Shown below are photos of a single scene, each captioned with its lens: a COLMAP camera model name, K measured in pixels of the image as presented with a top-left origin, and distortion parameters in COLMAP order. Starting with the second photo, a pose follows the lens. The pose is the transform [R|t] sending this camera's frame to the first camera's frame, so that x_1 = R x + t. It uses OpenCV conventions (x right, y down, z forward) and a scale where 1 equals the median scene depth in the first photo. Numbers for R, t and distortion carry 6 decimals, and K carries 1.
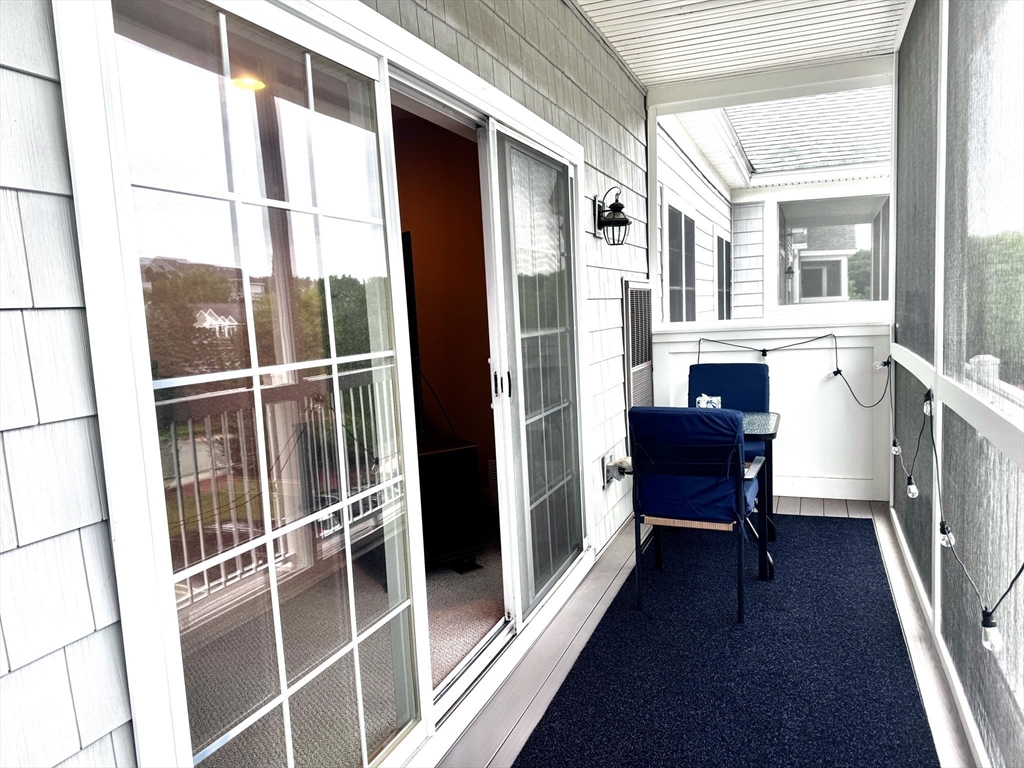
lens RADIAL K [[725.7, 0, 512.0], [0, 725.7, 384.0], [0, 0, 1]] dist [0.165393, -0.329970]
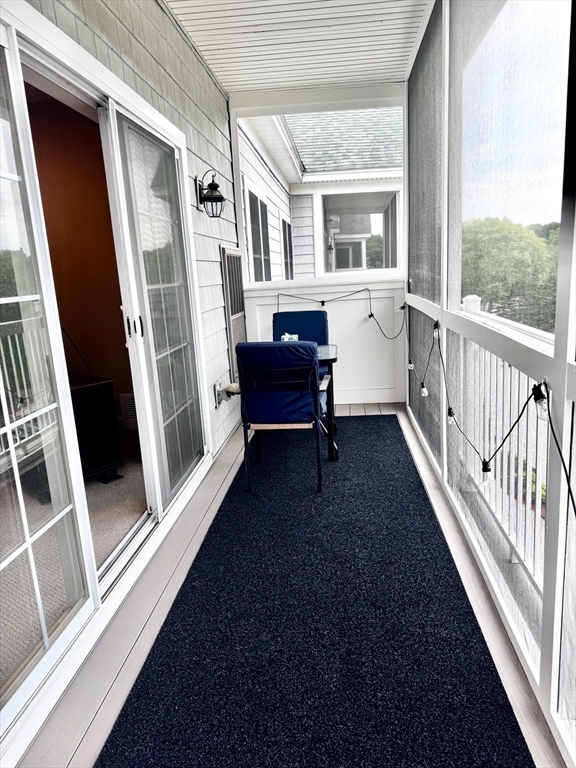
lens RADIAL K [[544.3, 0, 288.0], [0, 544.3, 384.0], [0, 0, 1]] dist [0.165393, -0.329970]
pose [[0.958674, -0.064482, 0.277104, -0.018767], [0.040304, 0.994935, 0.092085, 0.013529], [-0.281639, -0.077112, 0.956417, 0.022830]]
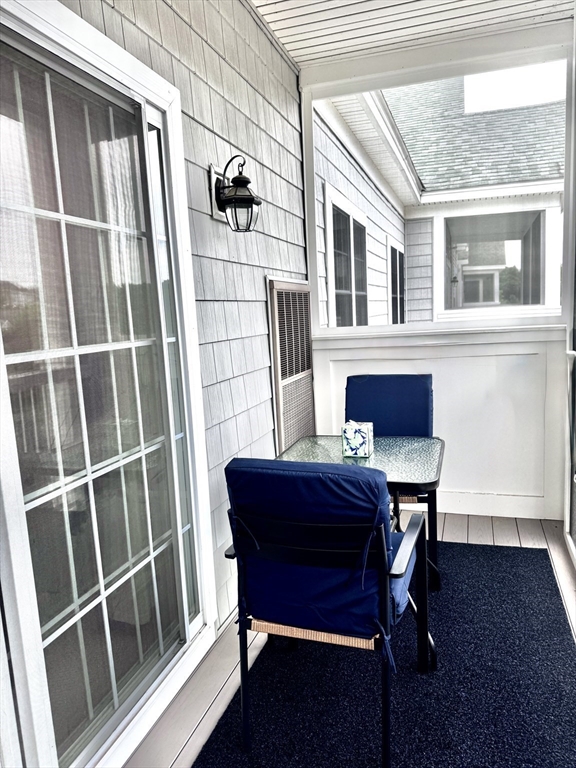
lens RADIAL K [[544.3, 0, 288.0], [0, 544.3, 384.0], [0, 0, 1]] dist [0.165393, -0.329970]
pose [[0.997728, -0.013553, 0.065998, 0.137481], [0.011803, 0.999570, 0.026837, -0.037972], [-0.066333, -0.025997, 0.997459, 0.368434]]
